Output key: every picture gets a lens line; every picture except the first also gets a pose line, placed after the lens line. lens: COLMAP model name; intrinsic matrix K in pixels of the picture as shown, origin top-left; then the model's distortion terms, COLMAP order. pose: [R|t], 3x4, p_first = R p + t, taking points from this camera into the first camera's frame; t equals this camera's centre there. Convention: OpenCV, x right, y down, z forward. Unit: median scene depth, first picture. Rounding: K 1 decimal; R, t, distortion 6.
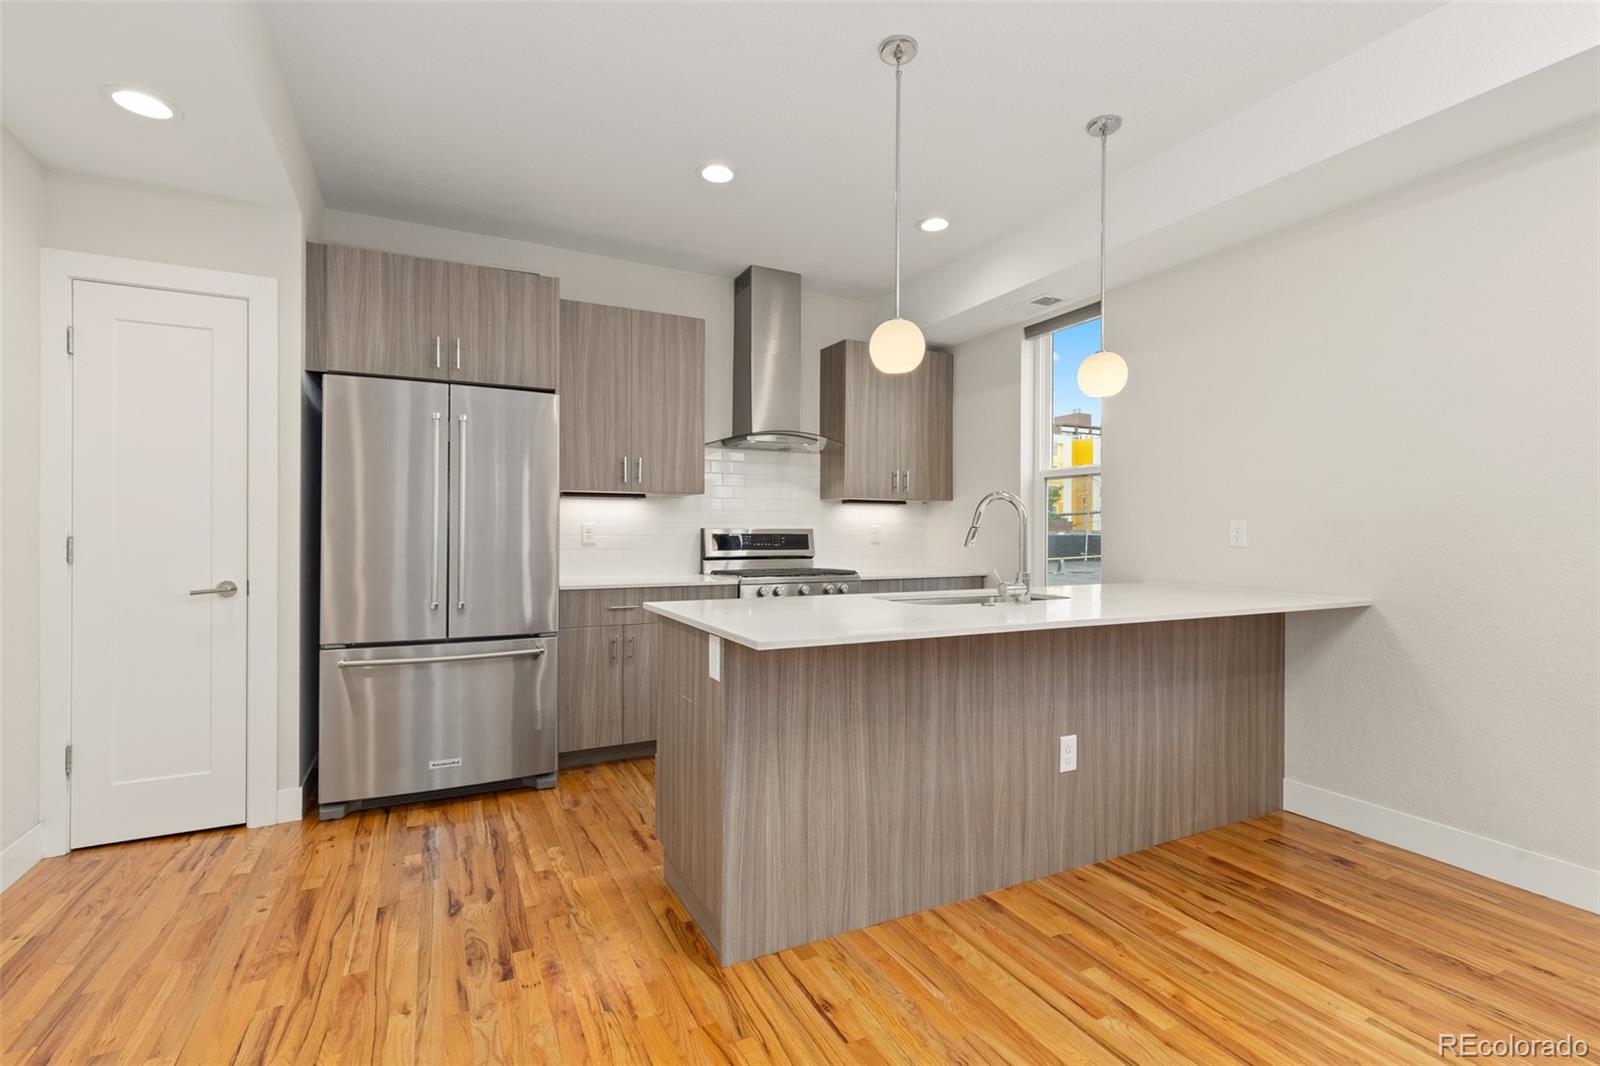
lens RADIAL K [[721.9, 0, 826.9], [0, 721.9, 536.3], [0, 0, 1]] dist [0.010524, -0.000673]
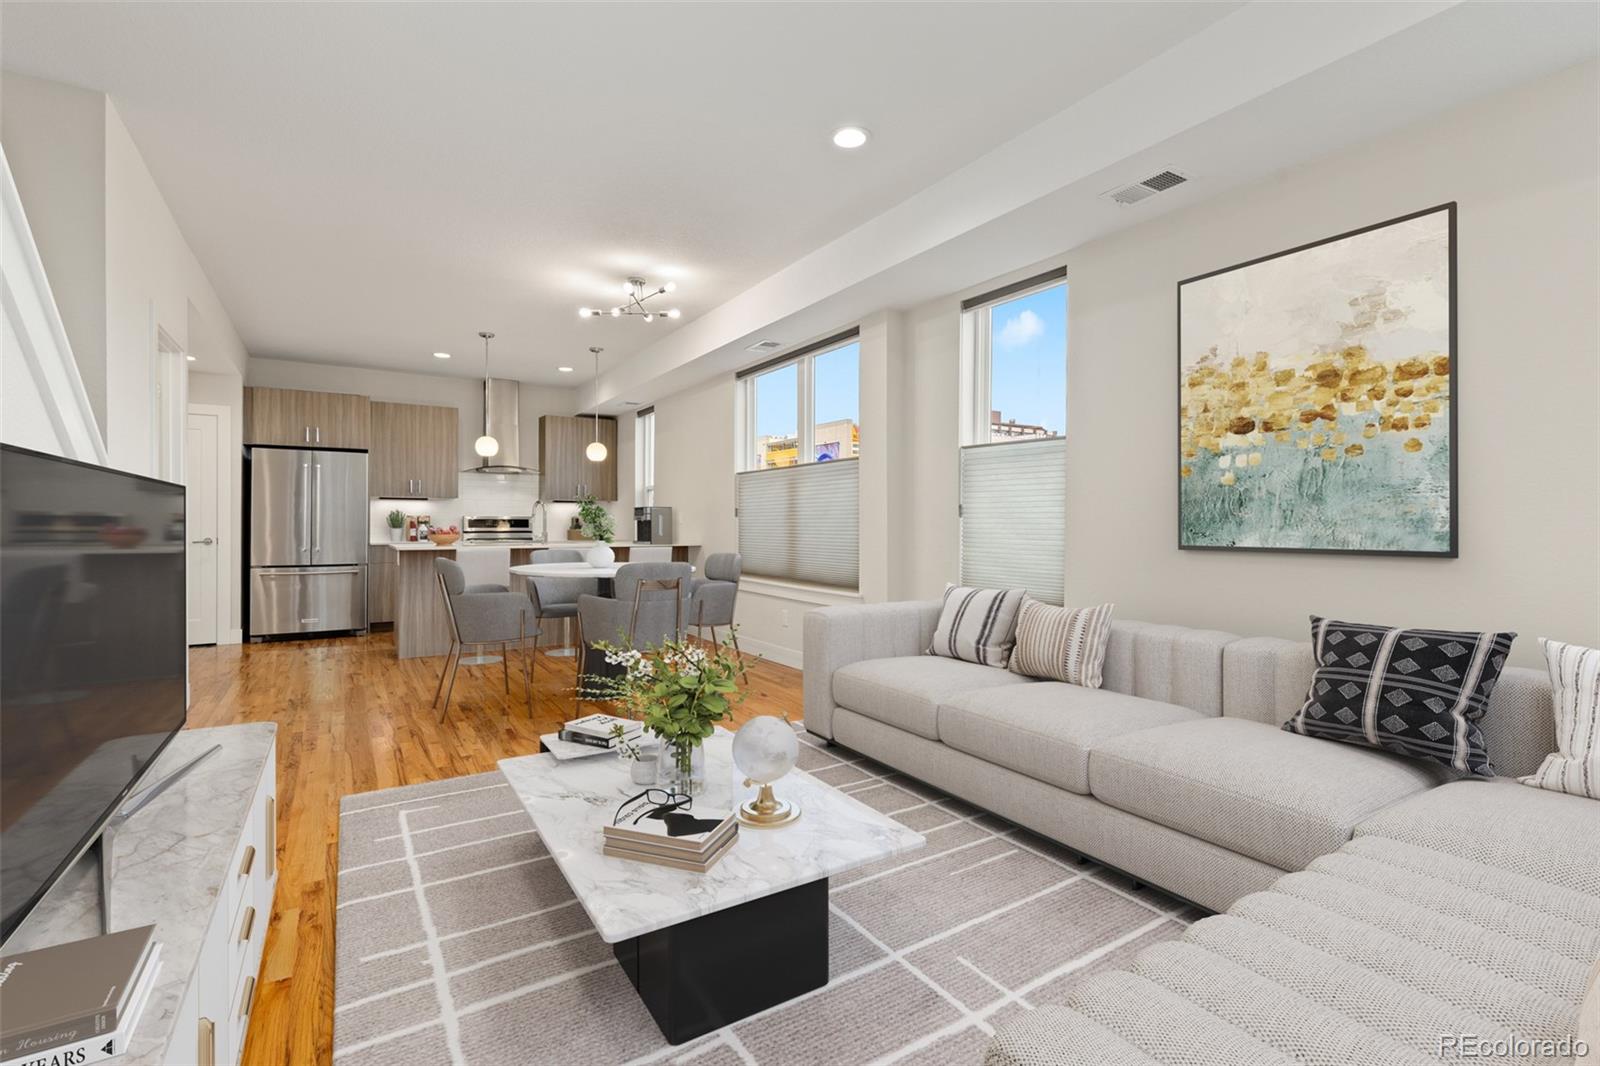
lens RADIAL K [[721.9, 0, 826.1], [0, 721.9, 526.1], [0, 0, 1]] dist [0.010524, -0.000673]
pose [[0.995966, -0.000613, 0.089727, 0.671557], [0.000840, 0.999997, -0.002488, 0.023286], [-0.089725, 0.002553, 0.995963, -1.073510]]
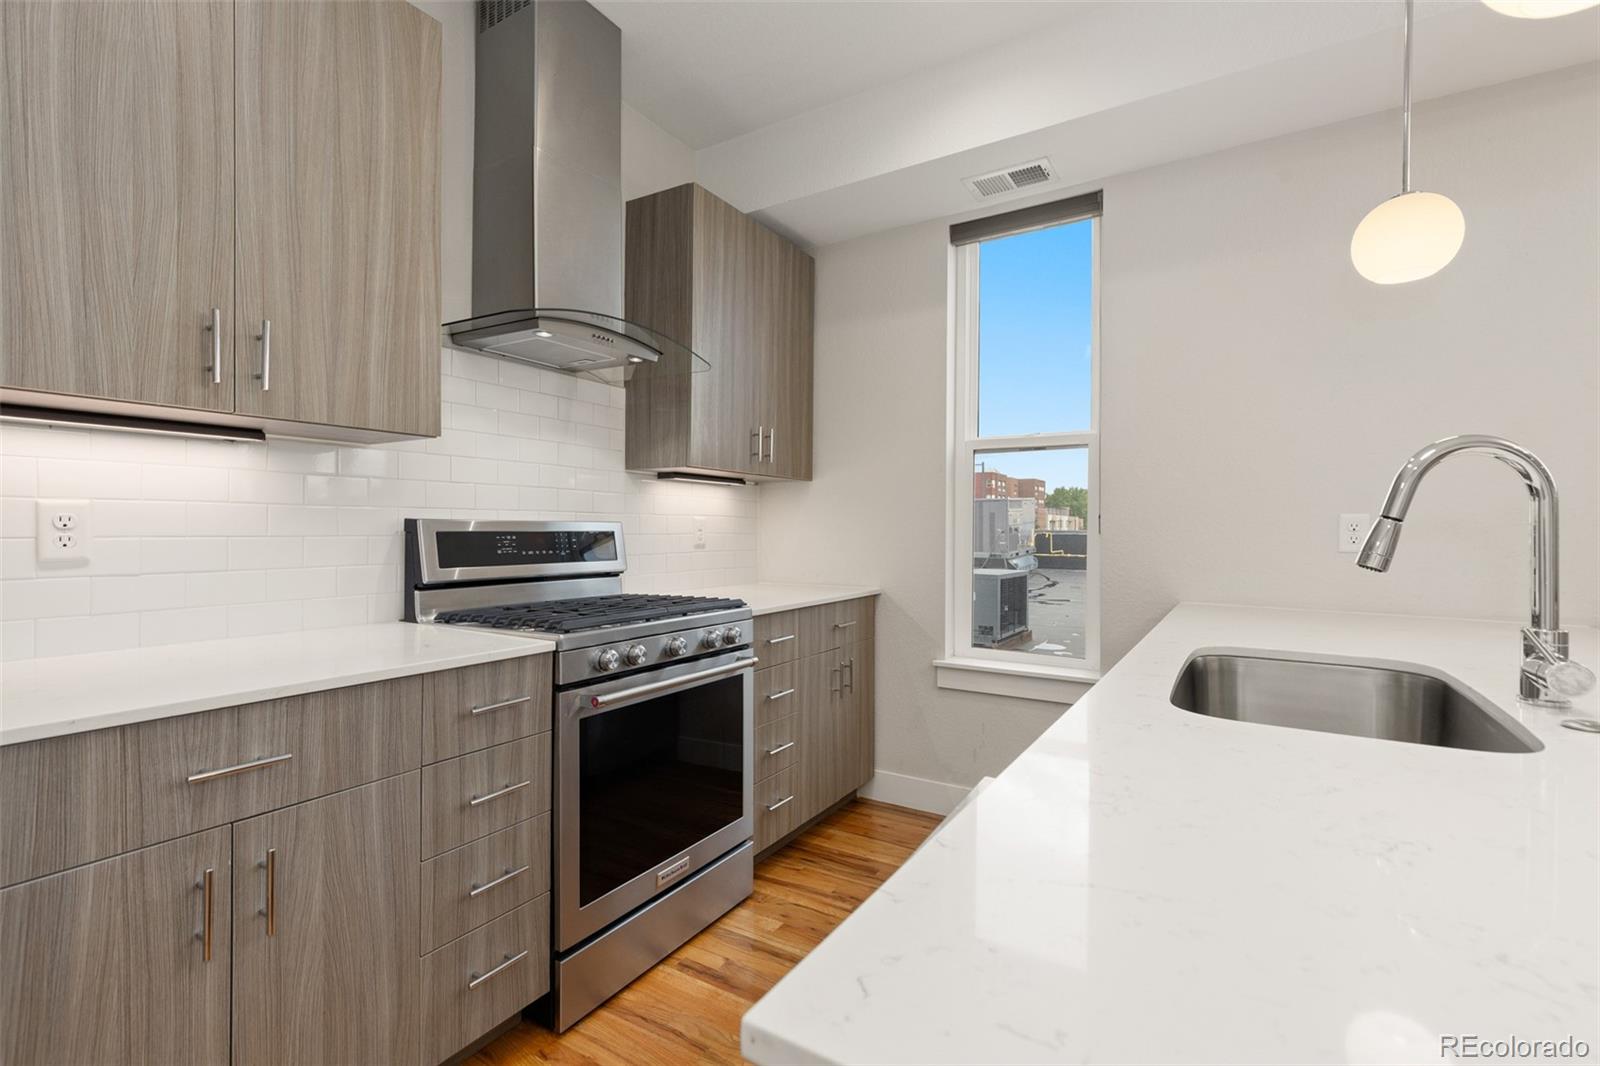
lens RADIAL K [[721.9, 0, 805.4], [0, 721.9, 531.4], [0, 0, 1]] dist [0.010524, -0.000673]
pose [[0.869486, 0.001457, 0.493956, -0.202726], [-0.002301, 0.999997, 0.001101, -0.004837], [-0.493953, -0.002094, 0.869486, 0.549924]]
